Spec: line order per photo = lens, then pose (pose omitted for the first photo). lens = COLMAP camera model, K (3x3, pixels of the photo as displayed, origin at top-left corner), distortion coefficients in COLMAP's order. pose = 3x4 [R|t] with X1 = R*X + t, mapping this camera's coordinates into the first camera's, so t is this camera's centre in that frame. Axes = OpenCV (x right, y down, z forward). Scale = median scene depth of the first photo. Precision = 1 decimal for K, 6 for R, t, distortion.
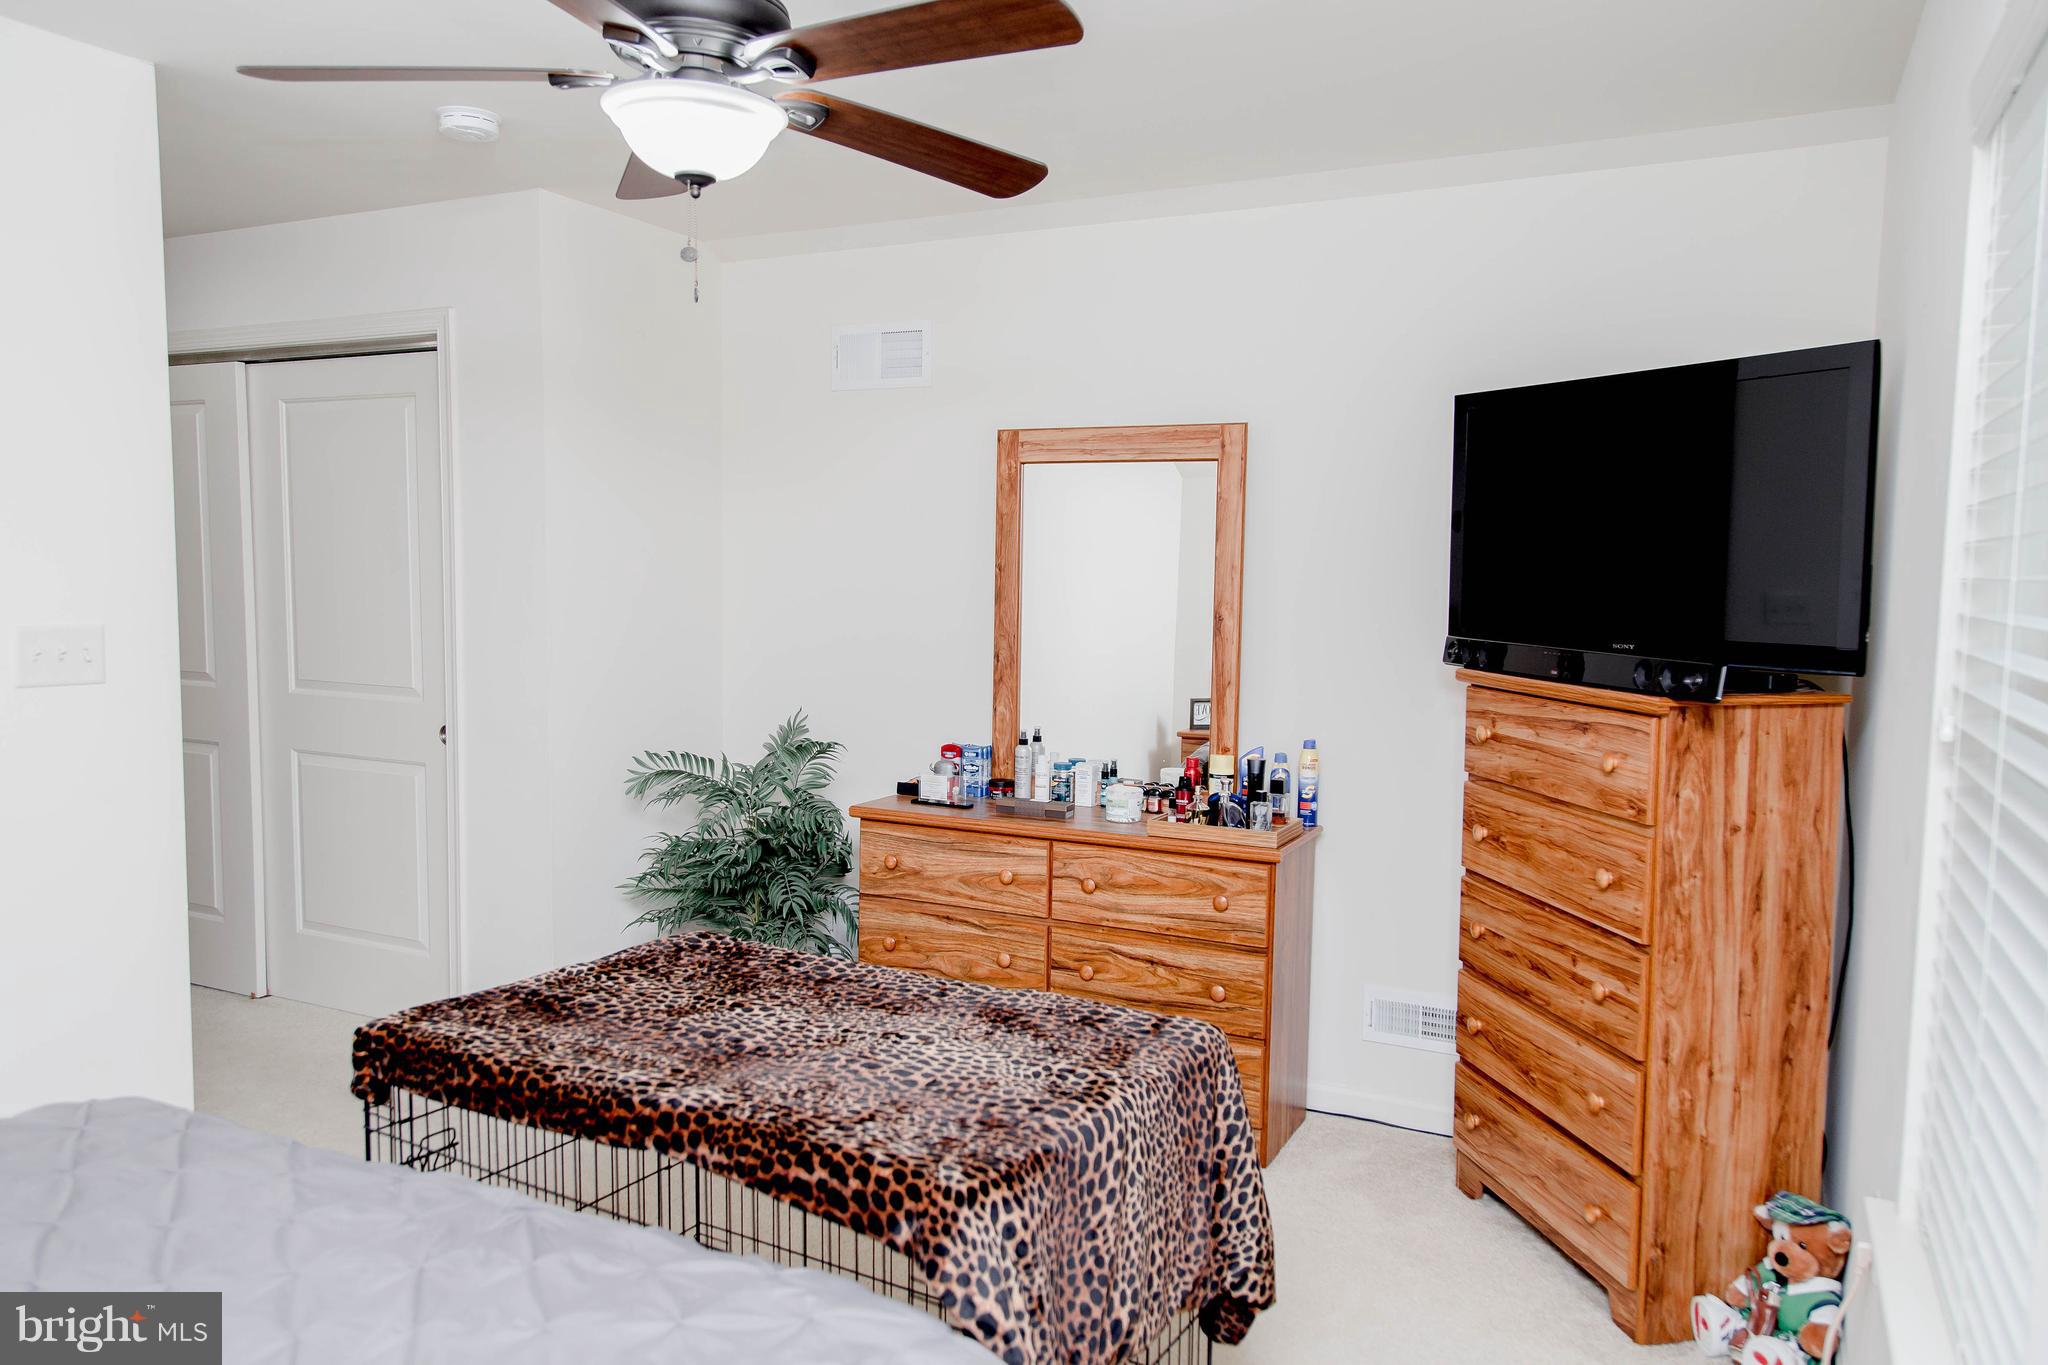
lens RADIAL K [[1409.0, 0, 1023.1], [0, 1409.0, 685.6], [0, 0, 1]] dist [0.000884, 0.005664]
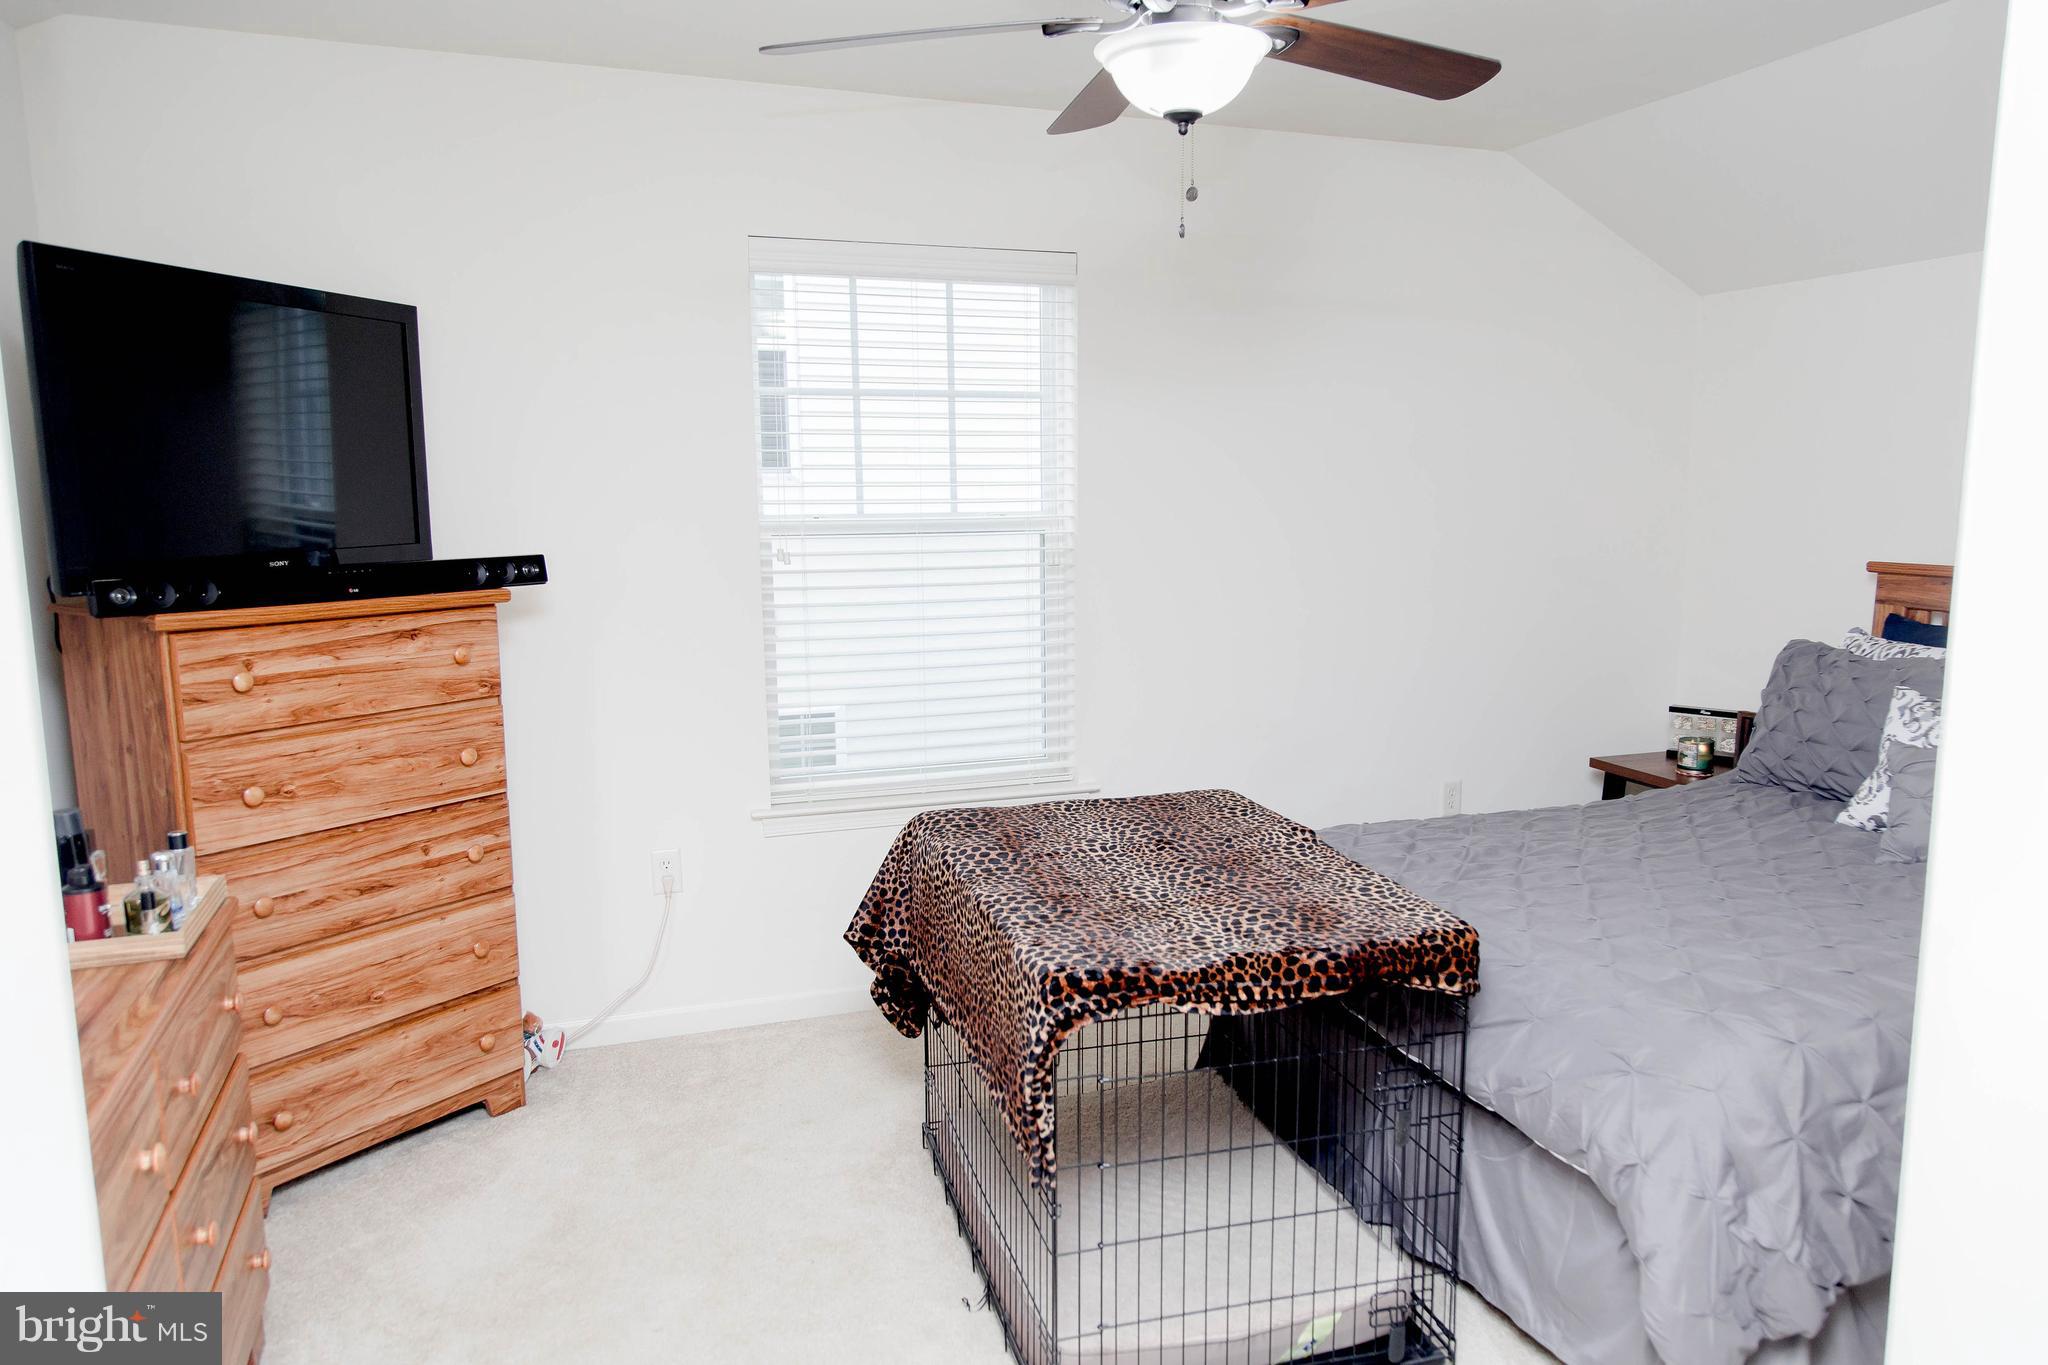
lens RADIAL K [[1409.0, 0, 1032.5], [0, 1409.0, 688.1], [0, 0, 1]] dist [0.000884, 0.005664]
pose [[-0.726288, -0.110544, 0.678444, -0.643390], [0.049431, 0.976030, 0.211949, -0.127575], [-0.685611, 0.187473, -0.703414, 1.370366]]
